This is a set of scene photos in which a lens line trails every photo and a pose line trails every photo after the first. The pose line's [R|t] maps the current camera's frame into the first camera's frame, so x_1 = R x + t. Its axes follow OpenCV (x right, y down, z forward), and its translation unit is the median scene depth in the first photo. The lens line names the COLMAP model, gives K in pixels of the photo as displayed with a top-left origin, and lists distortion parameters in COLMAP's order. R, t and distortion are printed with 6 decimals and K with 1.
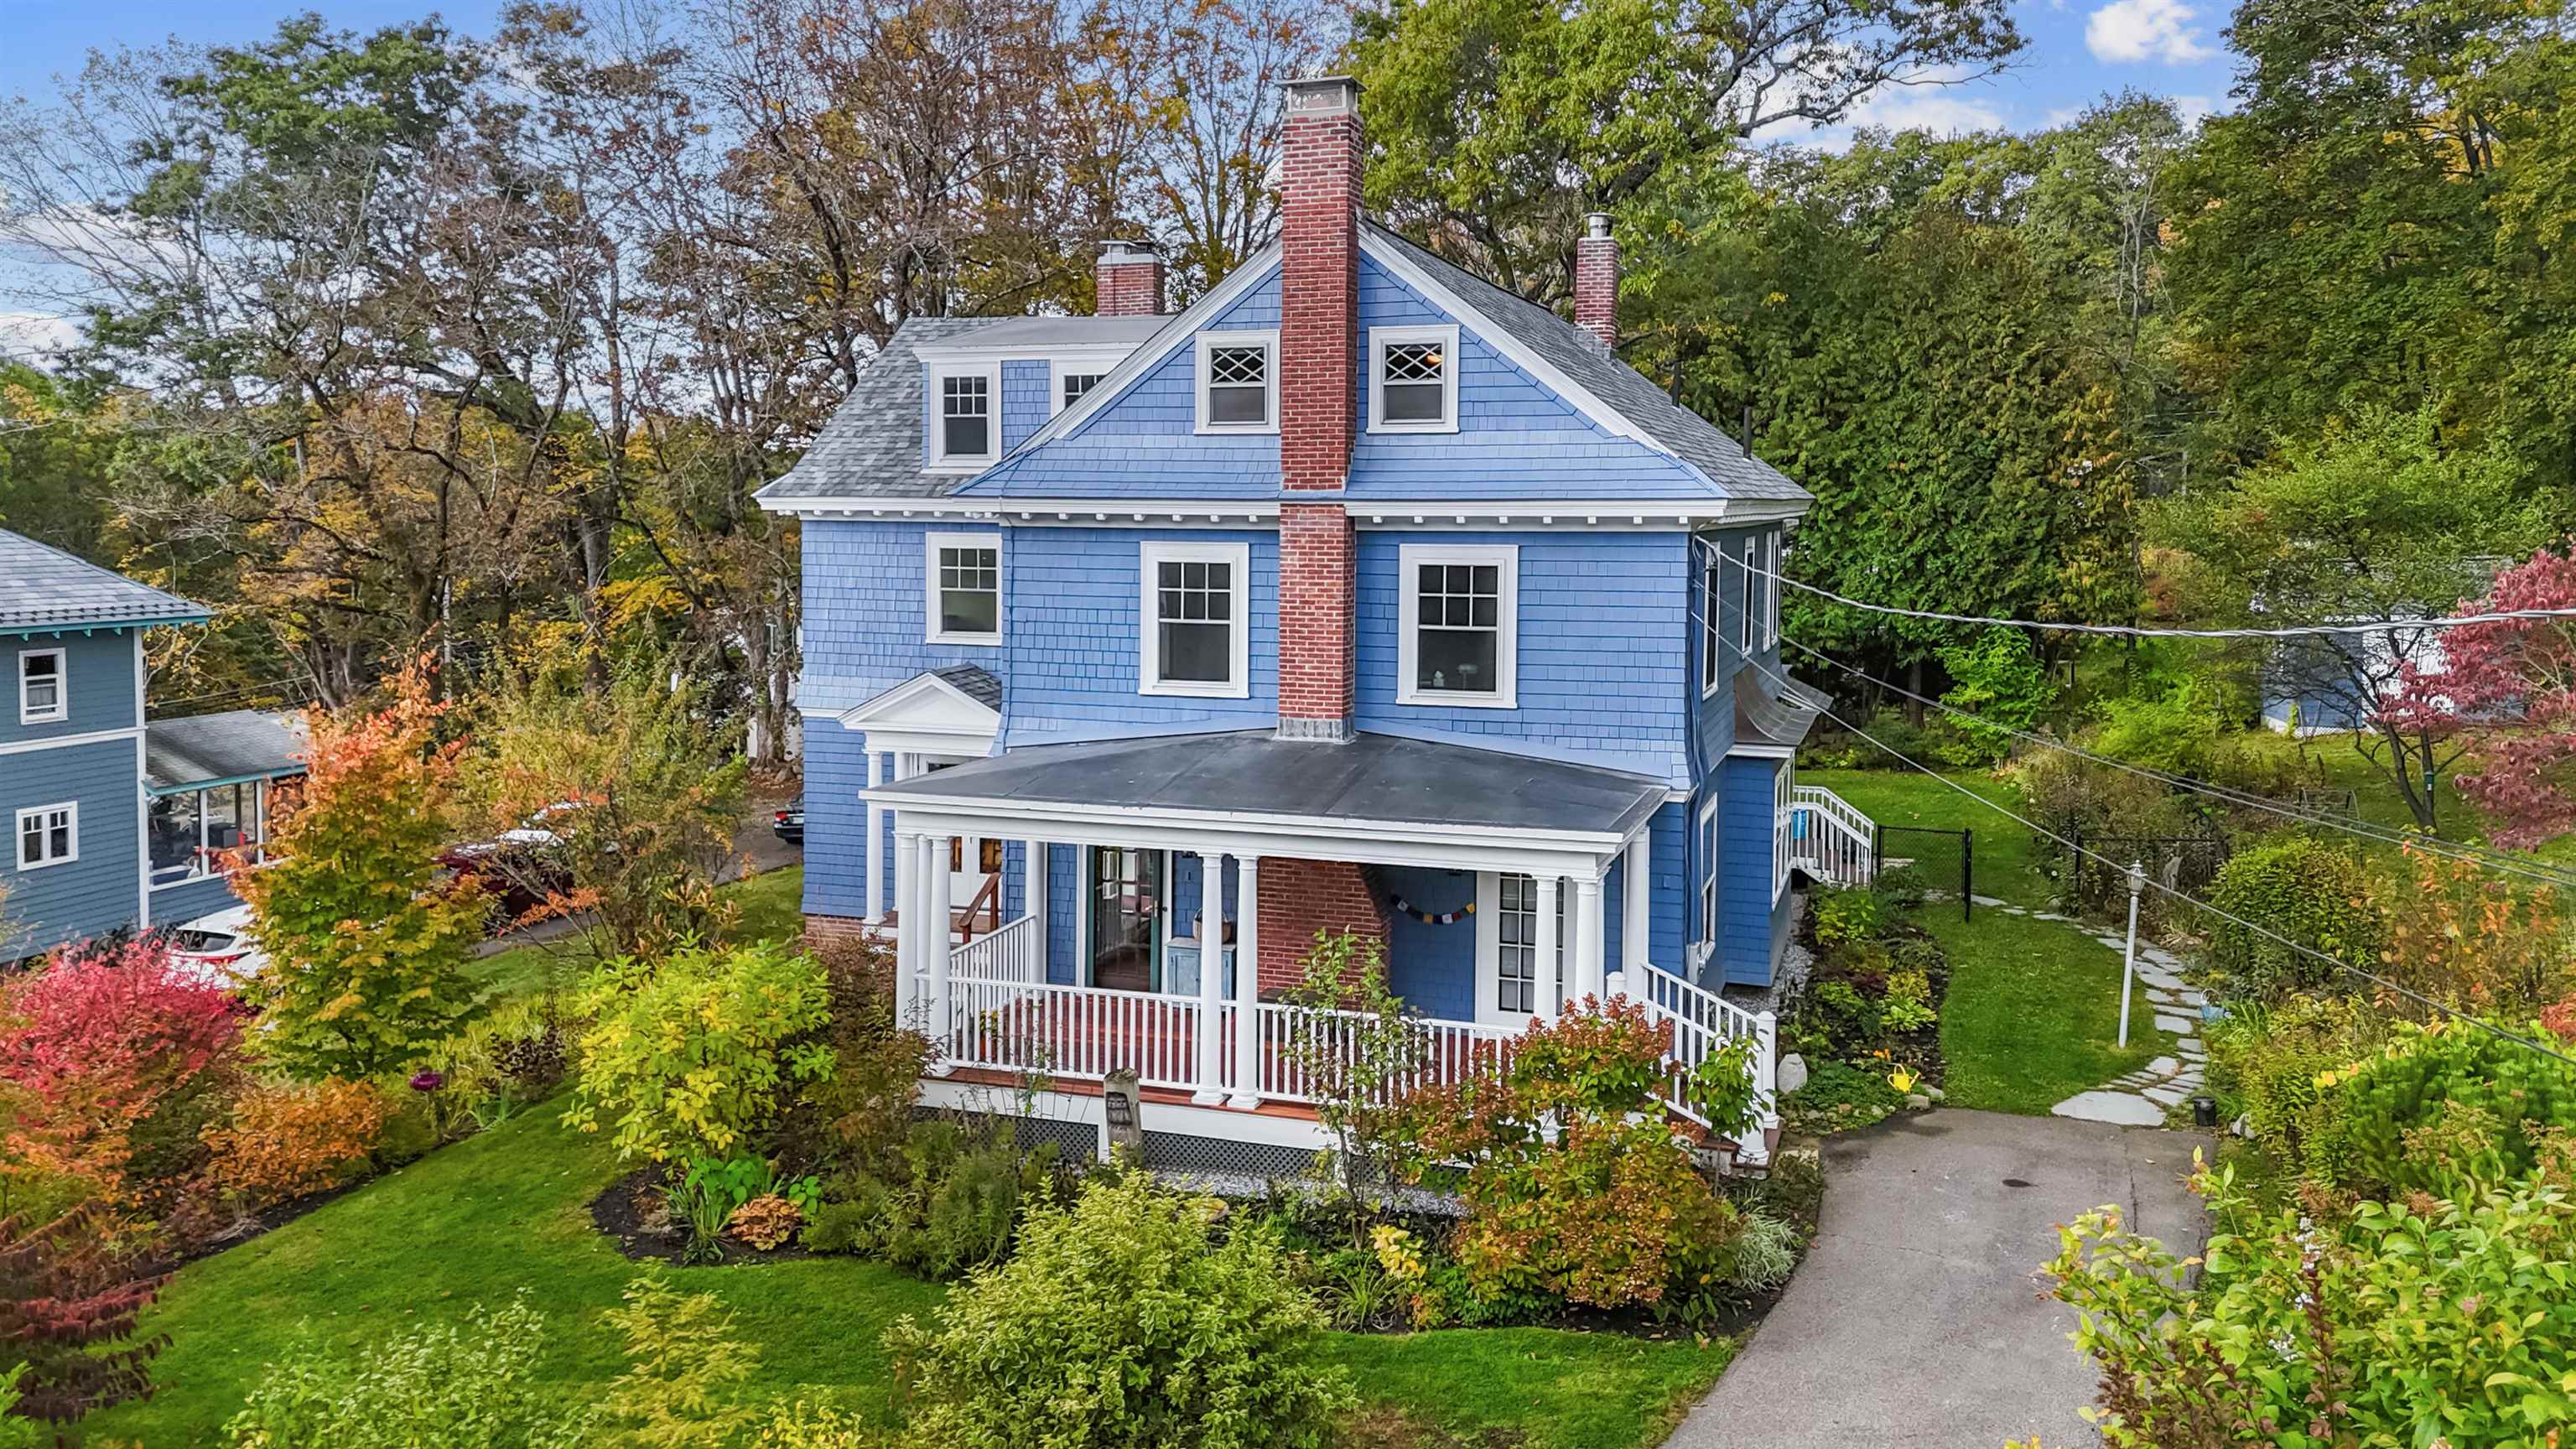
lens RADIAL K [[1854.0, 0, 1240.0], [0, 1854.0, 727.2], [0, 0, 1]] dist [0.122761, -0.226568]
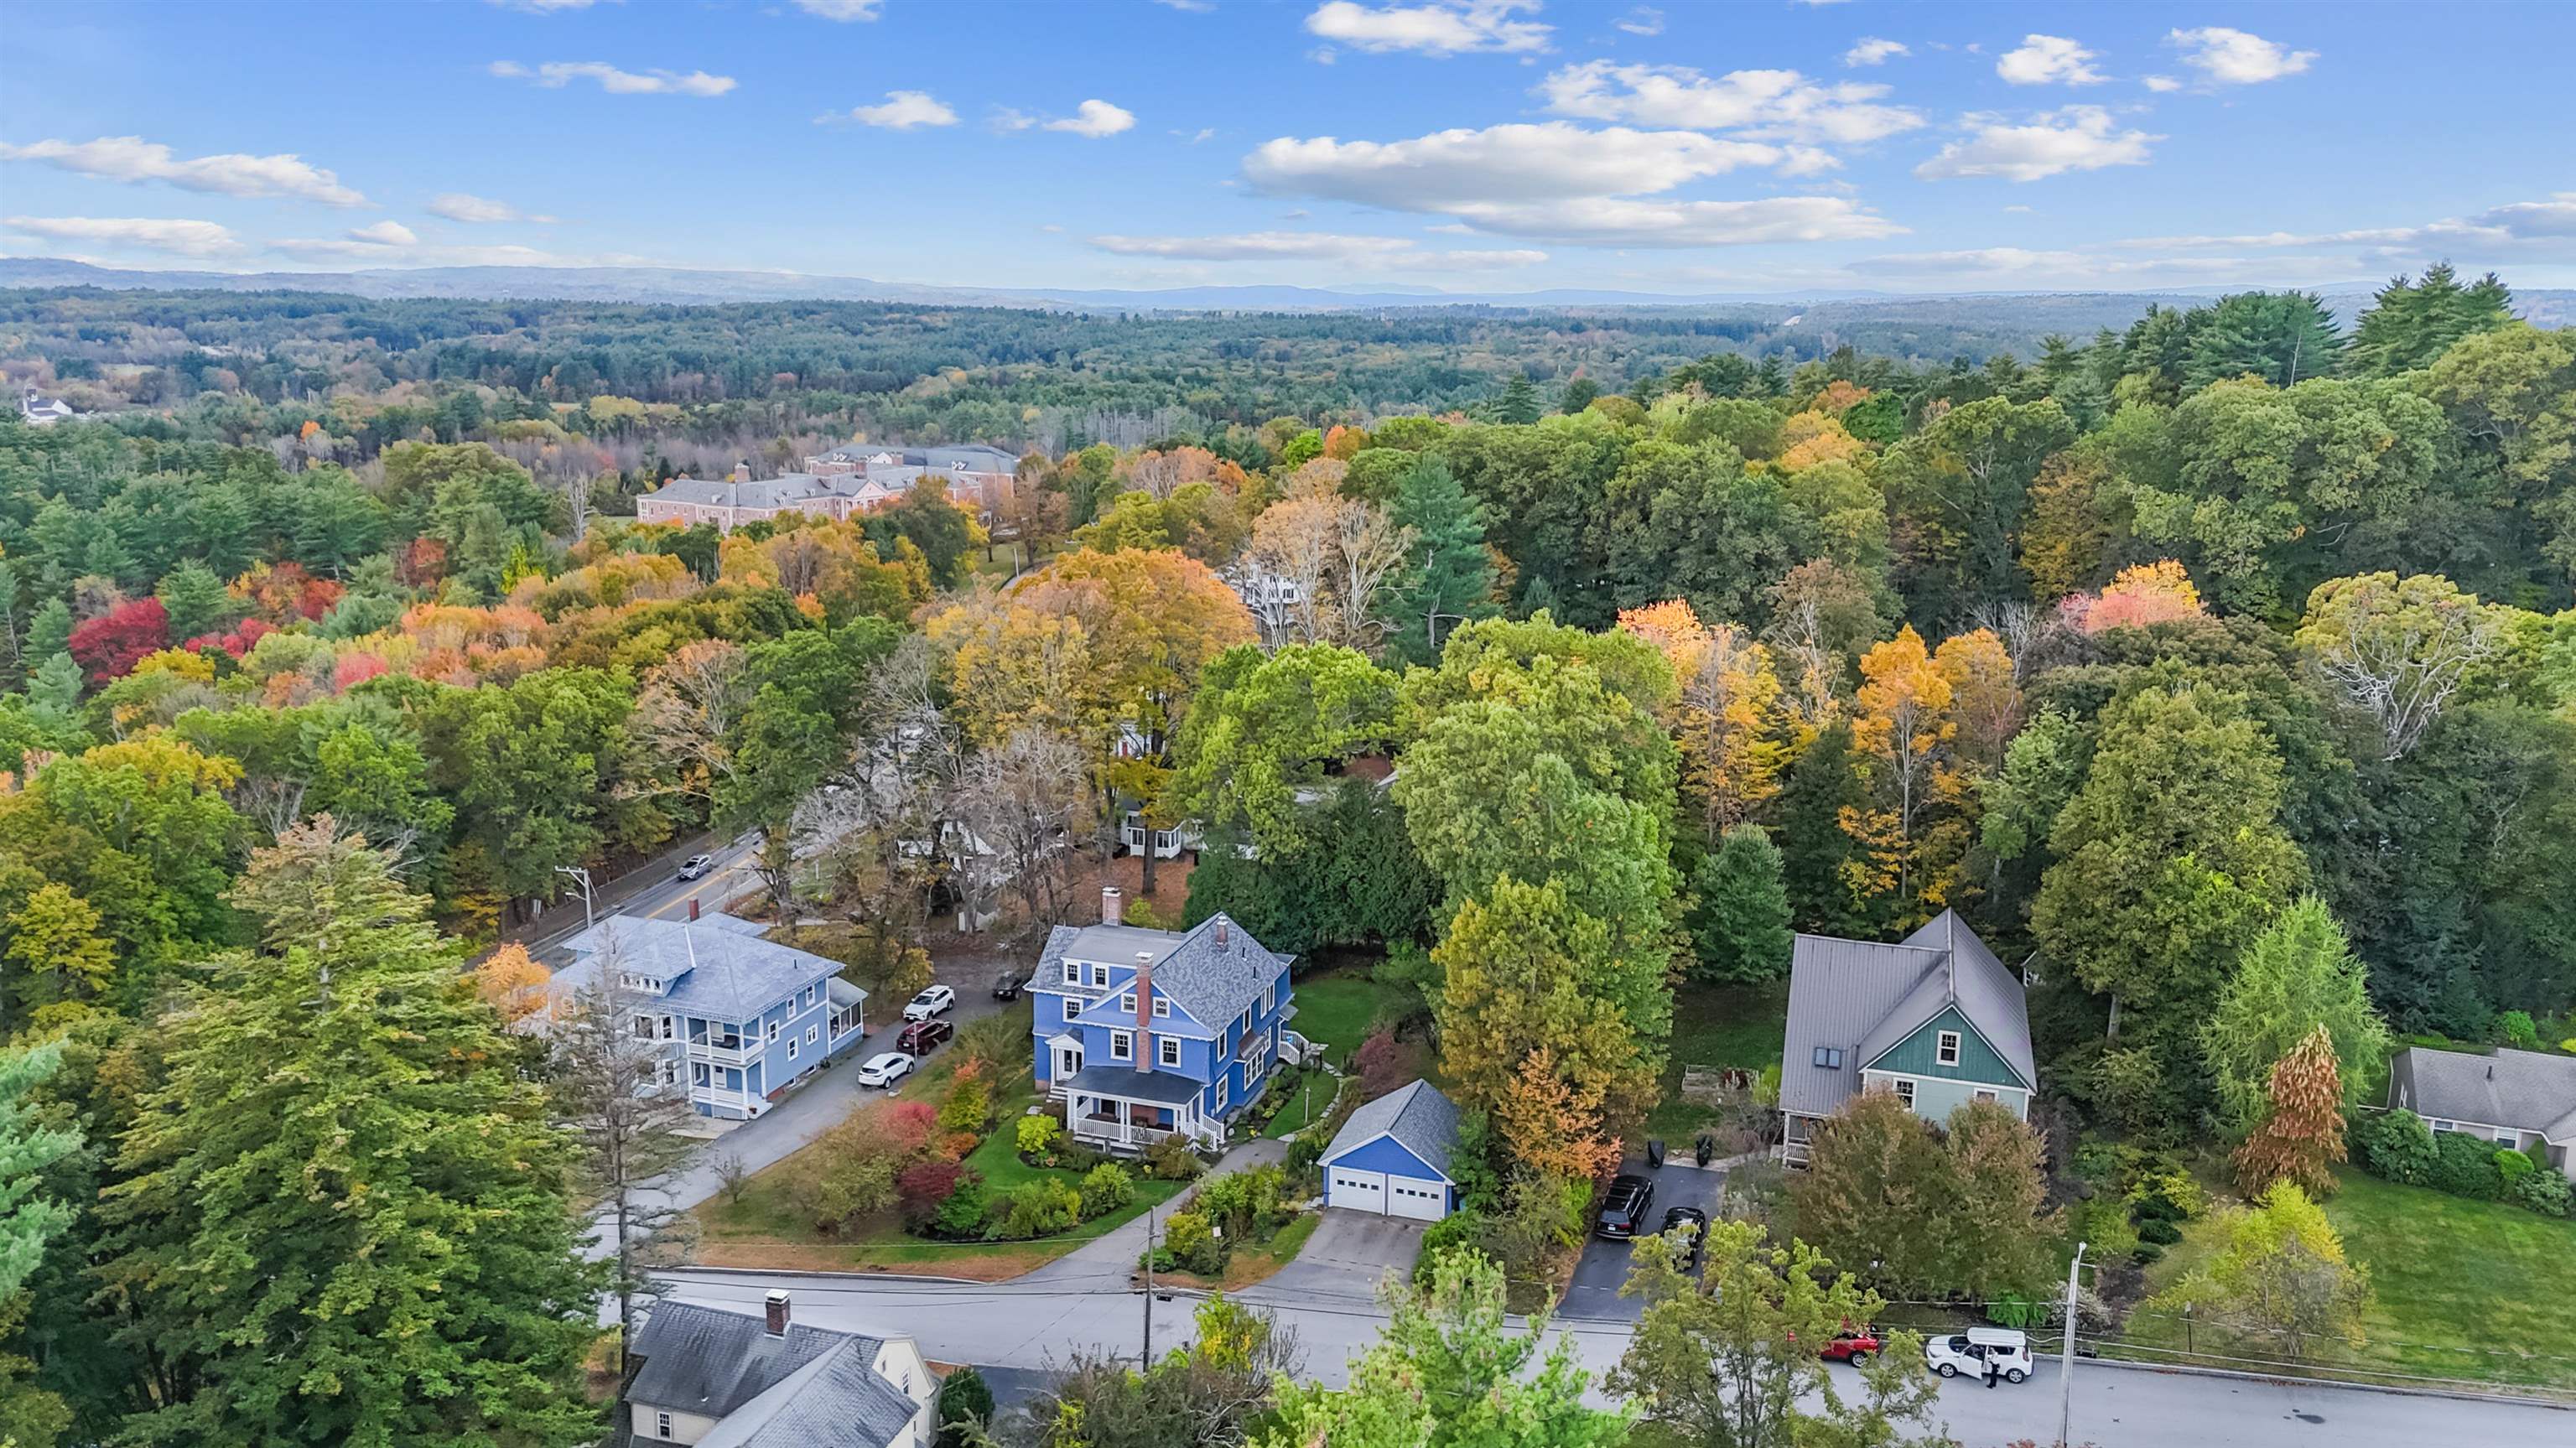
lens RADIAL K [[1853.9, 0, 1240.0], [0, 1853.9, 726.7], [0, 0, 1]] dist [0.122761, -0.226568]
pose [[0.999964, 0.008256, 0.001975, 0.296589], [-0.008407, 0.995398, 0.095459, -1.487262], [-0.001178, -0.095472, 0.995431, -4.201809]]
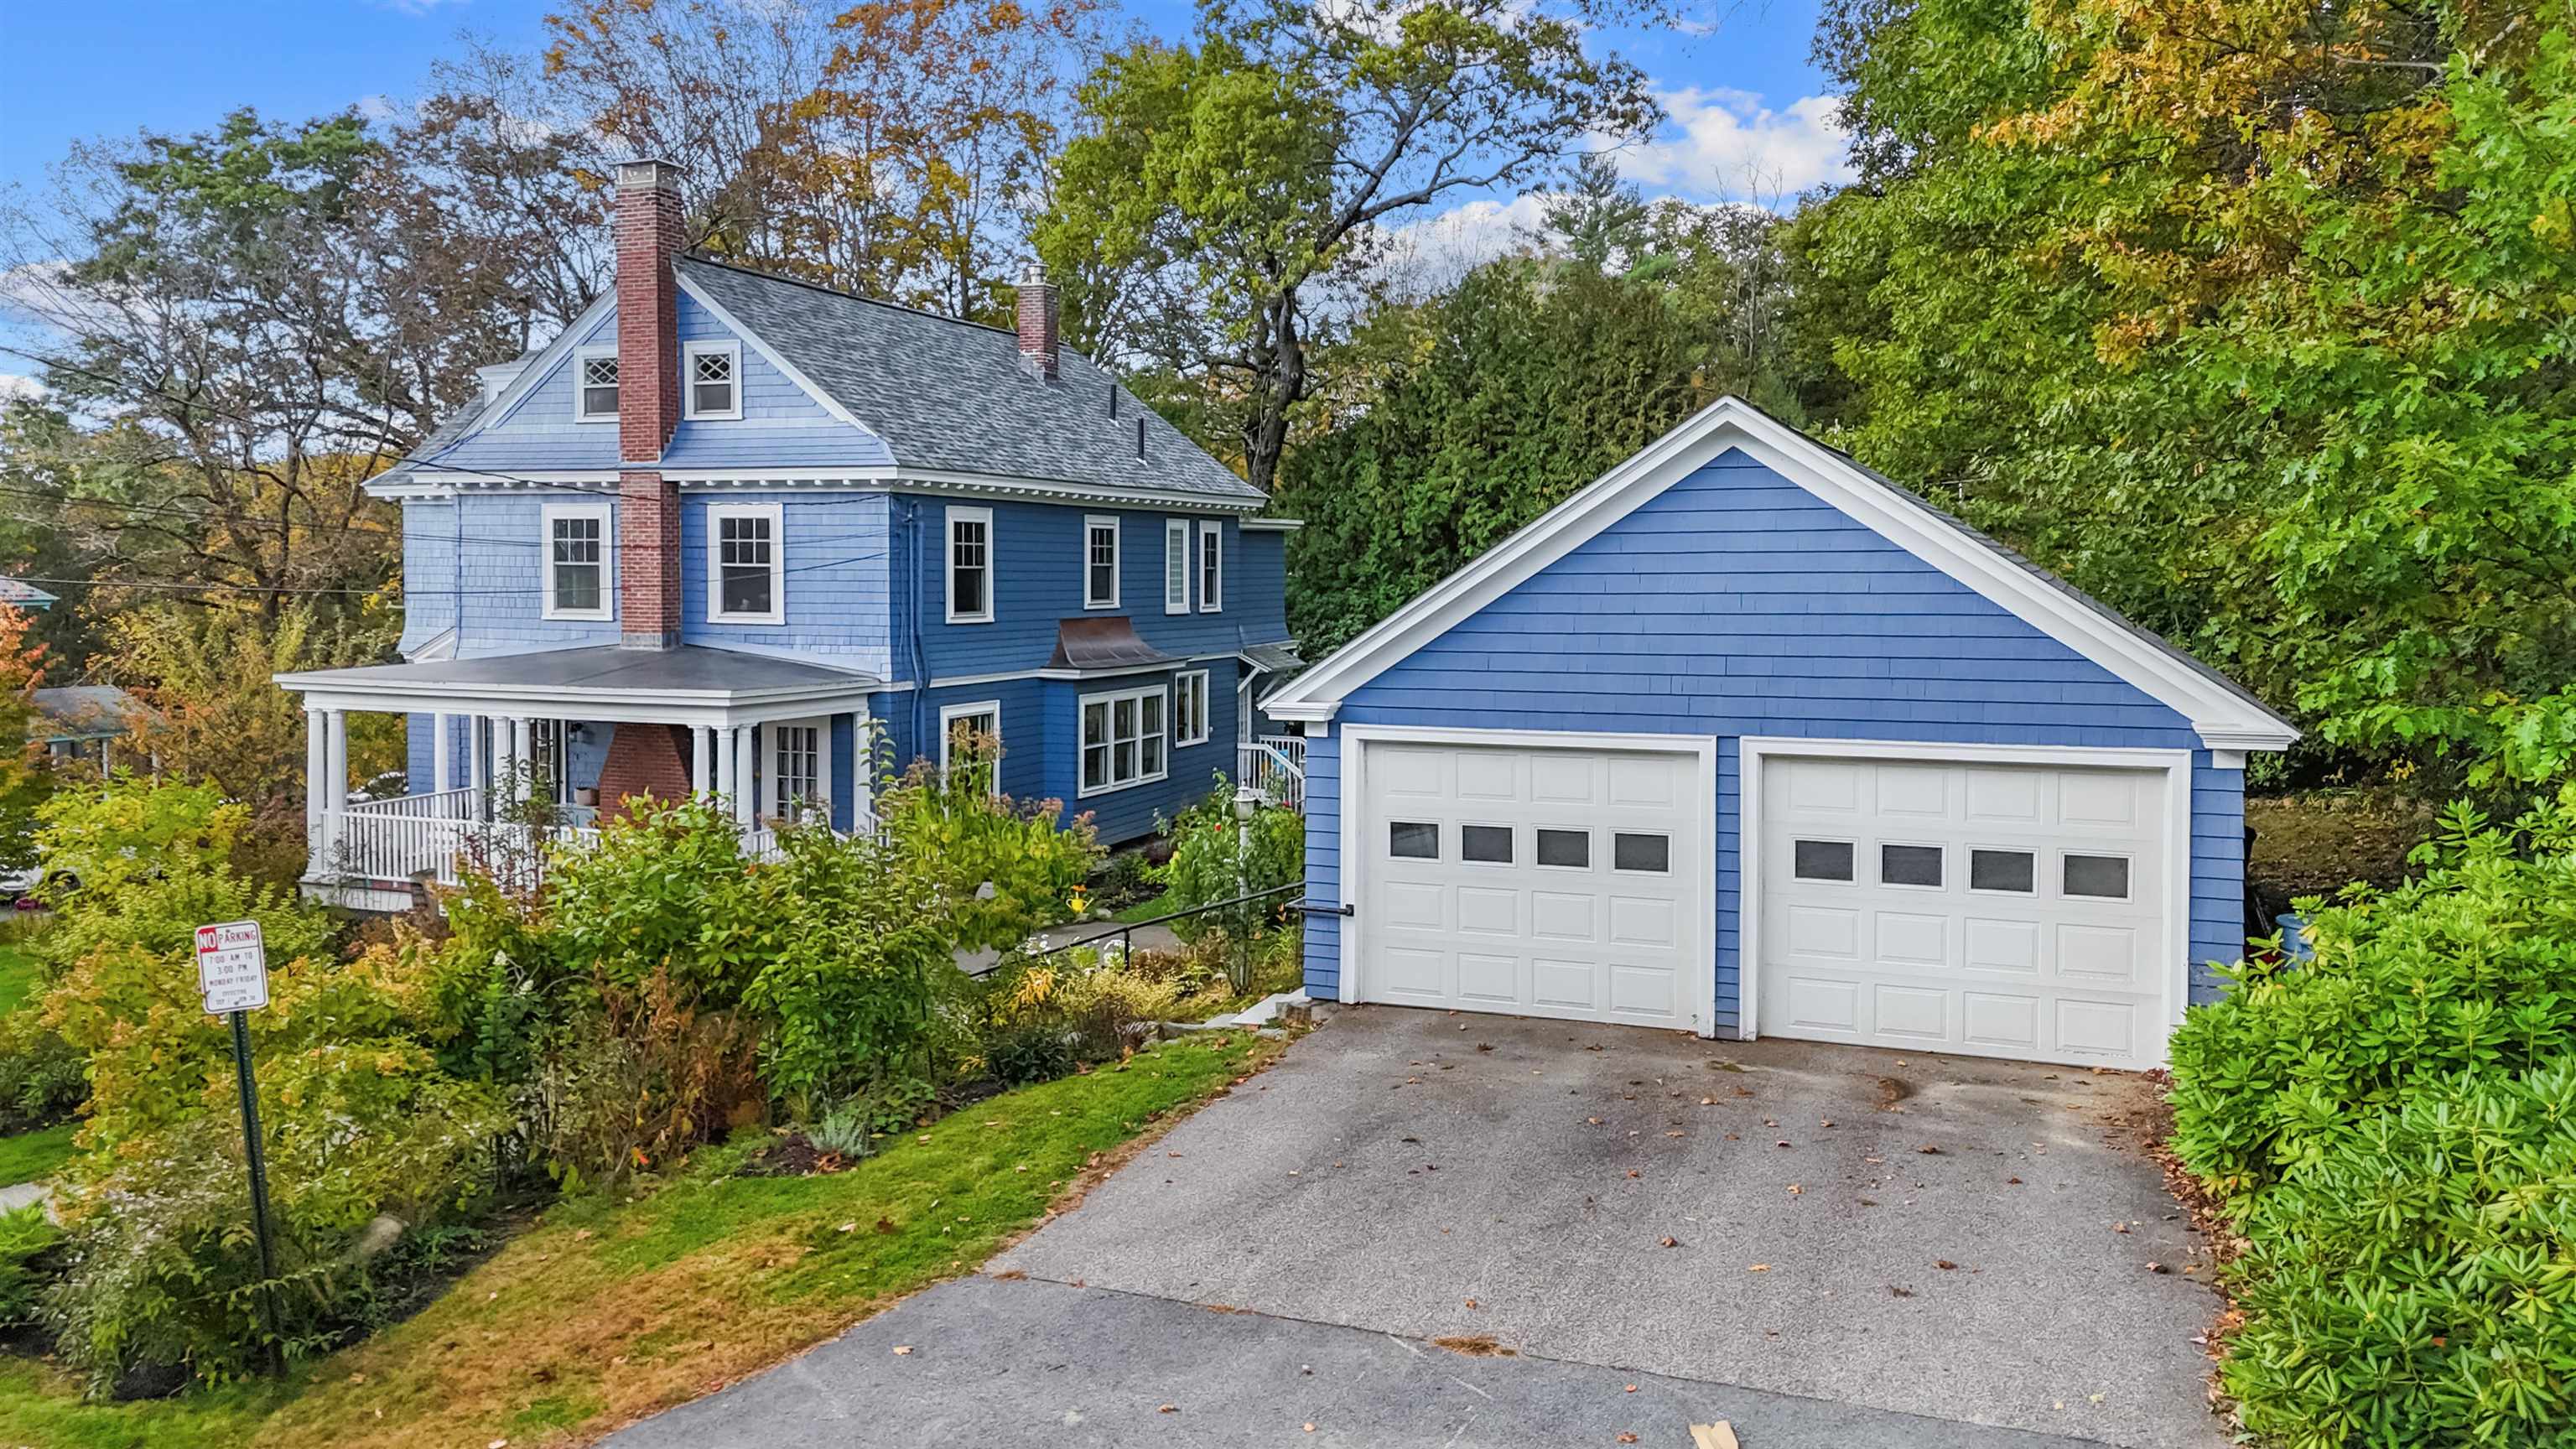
lens RADIAL K [[1854.0, 0, 1240.0], [0, 1854.0, 727.2], [0, 0, 1]] dist [0.122761, -0.226568]
pose [[0.998181, 0.007369, -0.059836, 0.548007], [-0.009415, 0.999378, -0.033988, 0.104389], [0.059549, 0.034489, 0.997629, -0.313214]]
